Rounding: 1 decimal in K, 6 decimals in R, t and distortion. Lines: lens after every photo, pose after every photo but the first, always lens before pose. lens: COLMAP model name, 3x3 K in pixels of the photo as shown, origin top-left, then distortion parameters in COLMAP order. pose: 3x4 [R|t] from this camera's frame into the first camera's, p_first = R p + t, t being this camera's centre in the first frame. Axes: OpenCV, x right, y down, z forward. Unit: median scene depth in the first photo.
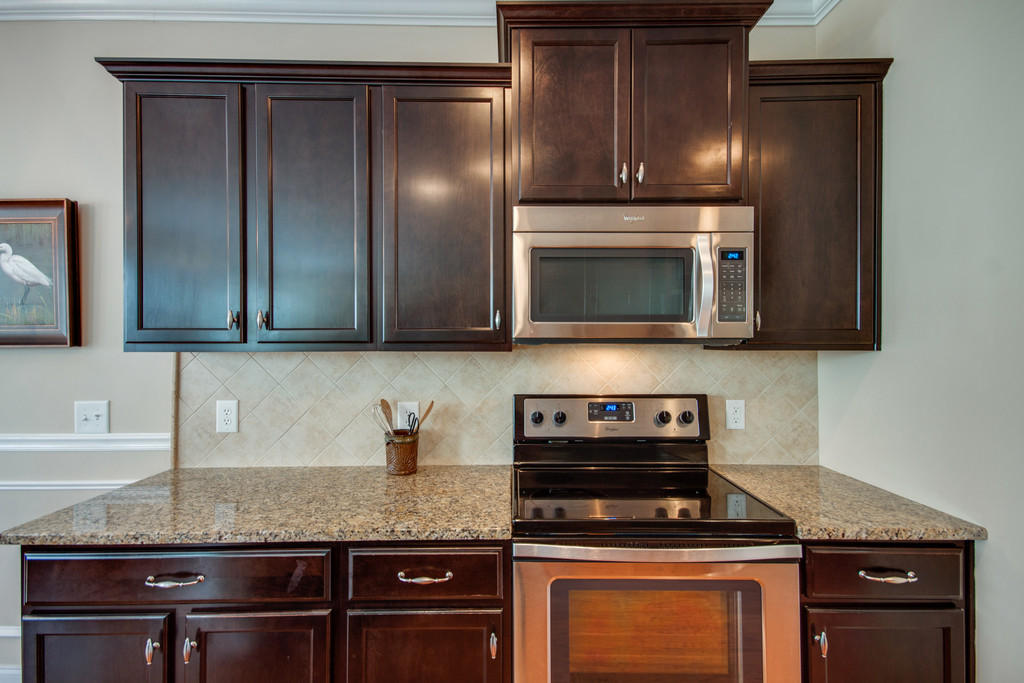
lens RADIAL K [[469.5, 0, 513.7], [0, 469.5, 342.4], [0, 0, 1]] dist [0.019921, 0.000396]
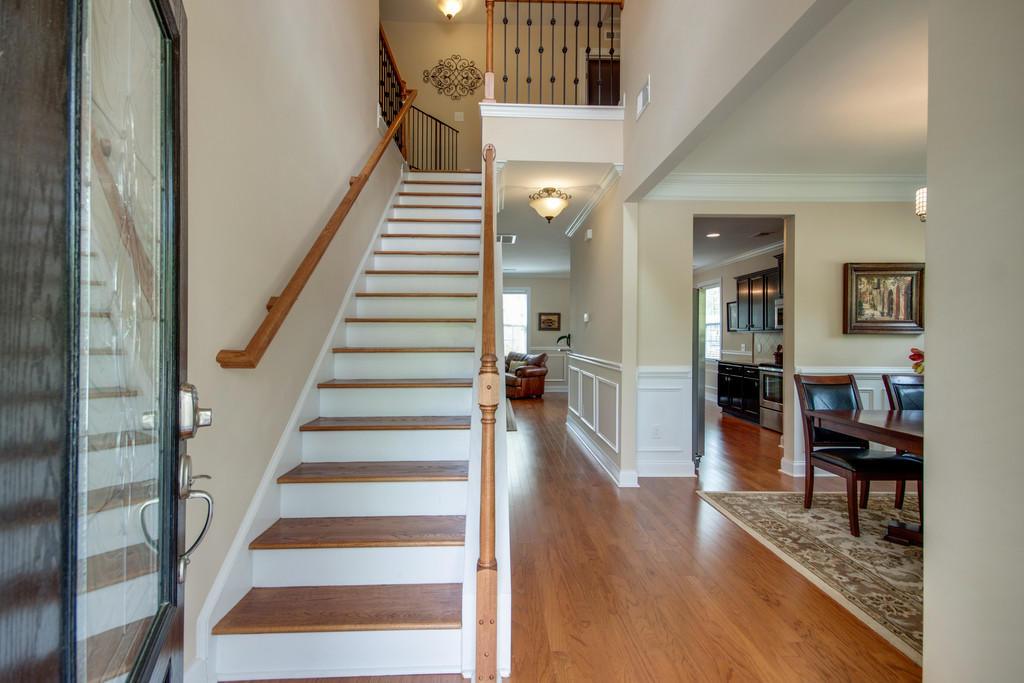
lens RADIAL K [[472.0, 0, 511.3], [0, 472.0, 336.6], [0, 0, 1]] dist [0.016993, 0.000223]
pose [[0.025424, 0.000939, -0.999676, 3.875514], [0.002827, 0.999995, 0.001011, 0.046289], [0.999673, -0.002852, 0.025422, -1.435152]]
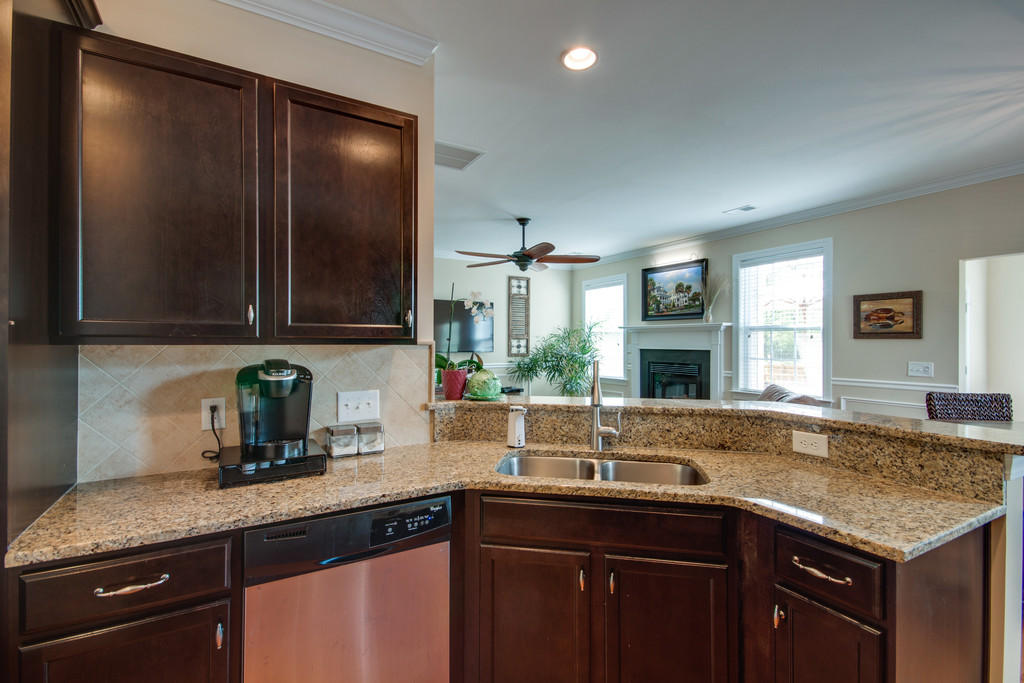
lens RADIAL K [[469.5, 0, 513.7], [0, 469.5, 342.4], [0, 0, 1]] dist [0.019921, 0.000396]
pose [[-0.866549, -0.001522, -0.499090, 0.452432], [0.001405, 0.999984, -0.005489, 0.003845], [0.499090, -0.005458, -0.866533, 0.441581]]
